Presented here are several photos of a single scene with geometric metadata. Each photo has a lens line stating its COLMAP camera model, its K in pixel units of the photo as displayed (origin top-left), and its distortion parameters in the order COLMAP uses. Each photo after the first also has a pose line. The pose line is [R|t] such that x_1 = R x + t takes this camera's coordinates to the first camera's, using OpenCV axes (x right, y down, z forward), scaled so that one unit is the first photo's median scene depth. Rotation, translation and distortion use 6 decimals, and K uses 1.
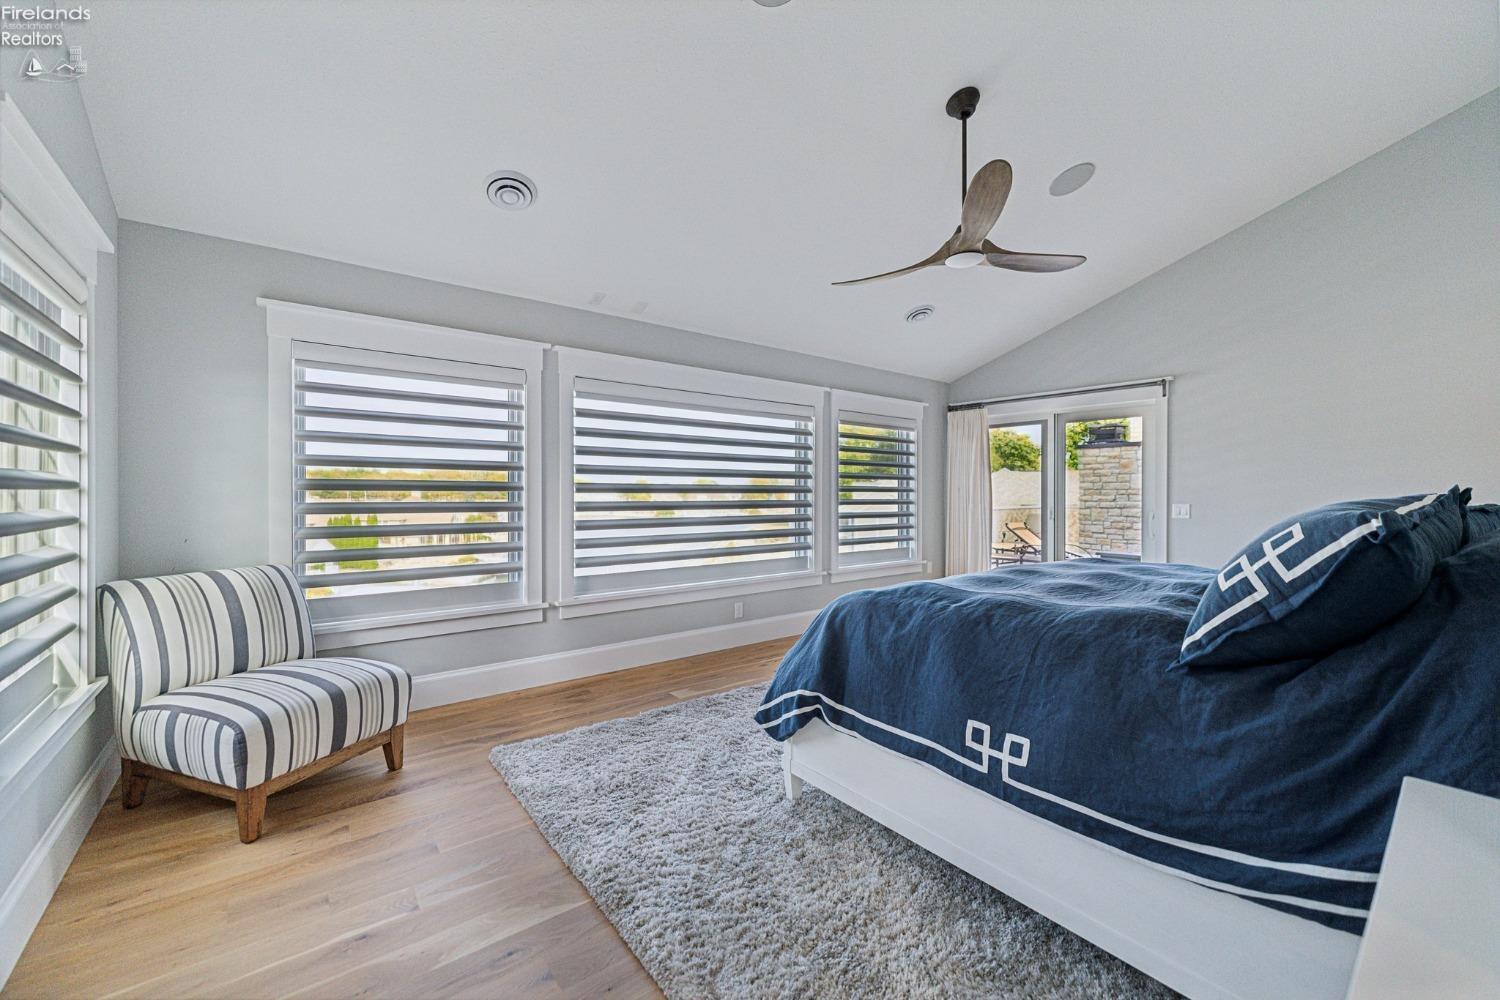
lens RADIAL K [[592.0, 0, 747.5], [0, 592.0, 495.6], [0, 0, 1]] dist [0.001532, 0.000123]
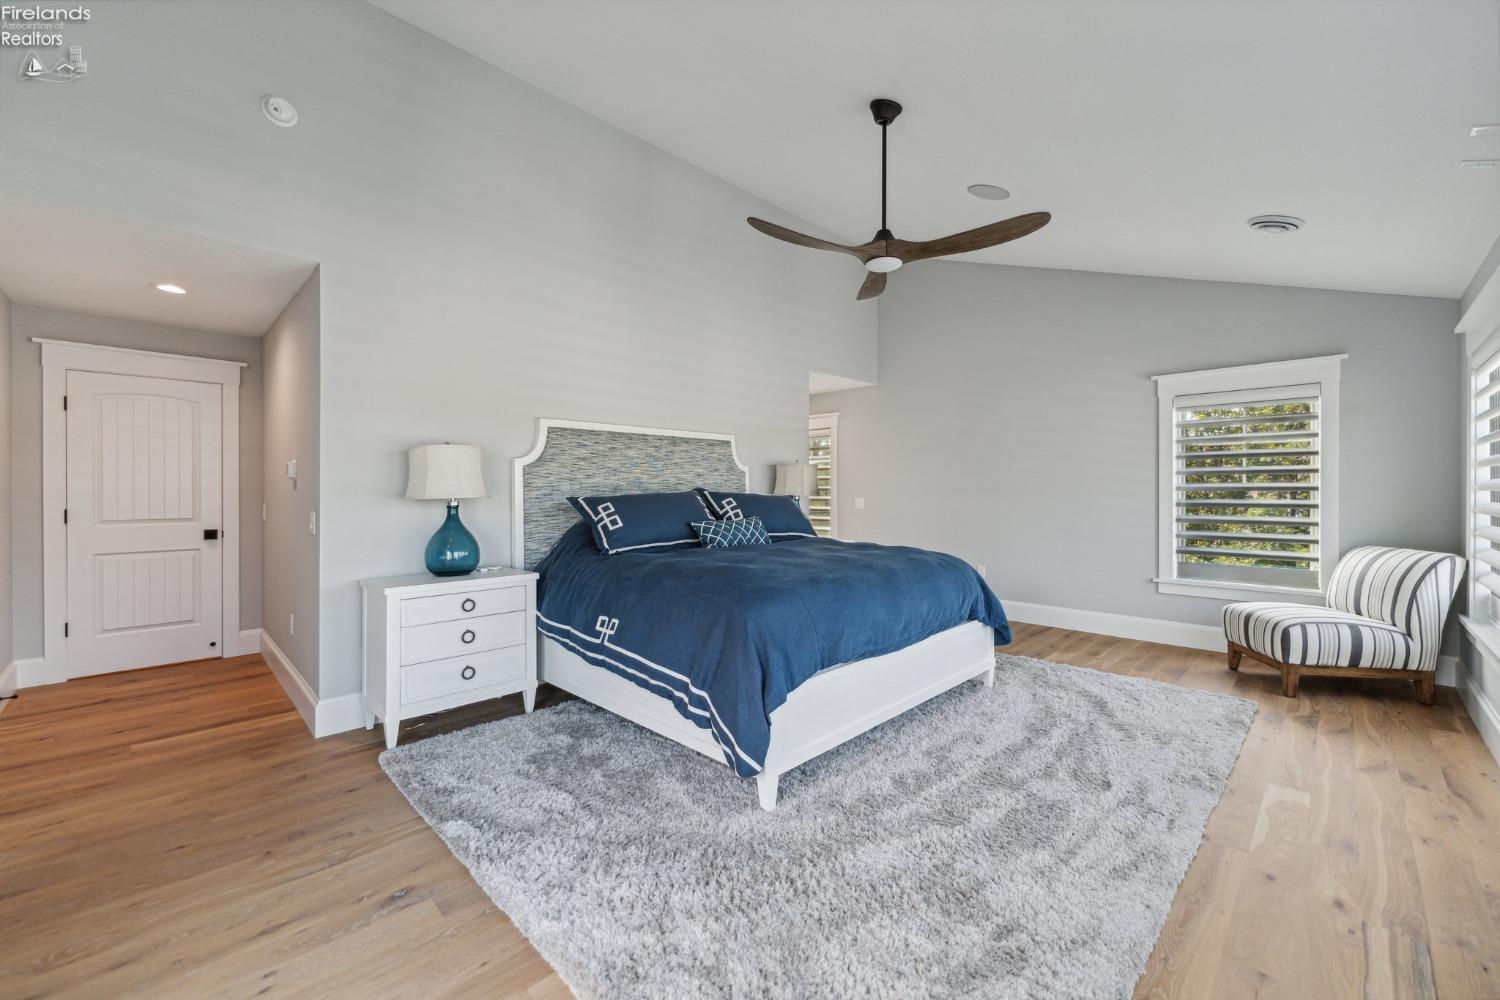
lens RADIAL K [[592.0, 0, 747.5], [0, 592.0, 495.6], [0, 0, 1]] dist [0.001532, 0.000123]
pose [[-0.993426, -0.000941, -0.114469, 0.716264], [-0.002462, 0.999911, 0.013144, -0.009178], [0.114447, 0.013339, -0.993340, 1.993263]]
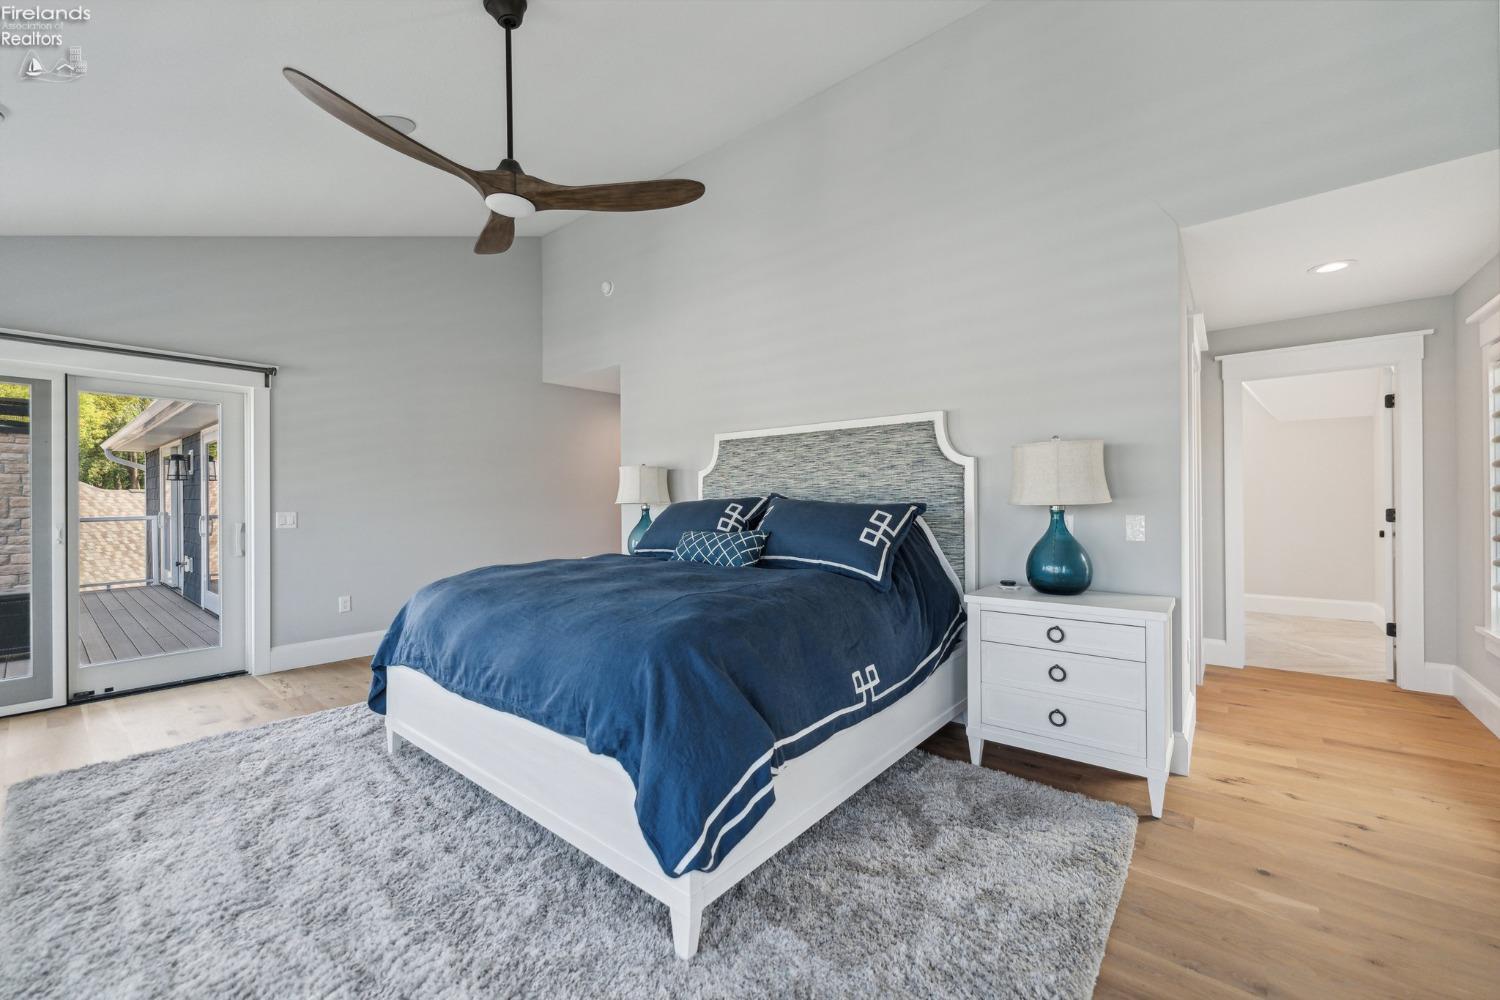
lens RADIAL K [[592.0, 0, 747.5], [0, 592.0, 495.6], [0, 0, 1]] dist [0.001532, 0.000123]
pose [[-0.212875, 0.003139, 0.977074, -0.477515], [0.010884, 0.999940, -0.000841, -0.004057], [-0.977019, 0.010456, -0.212897, 0.863738]]
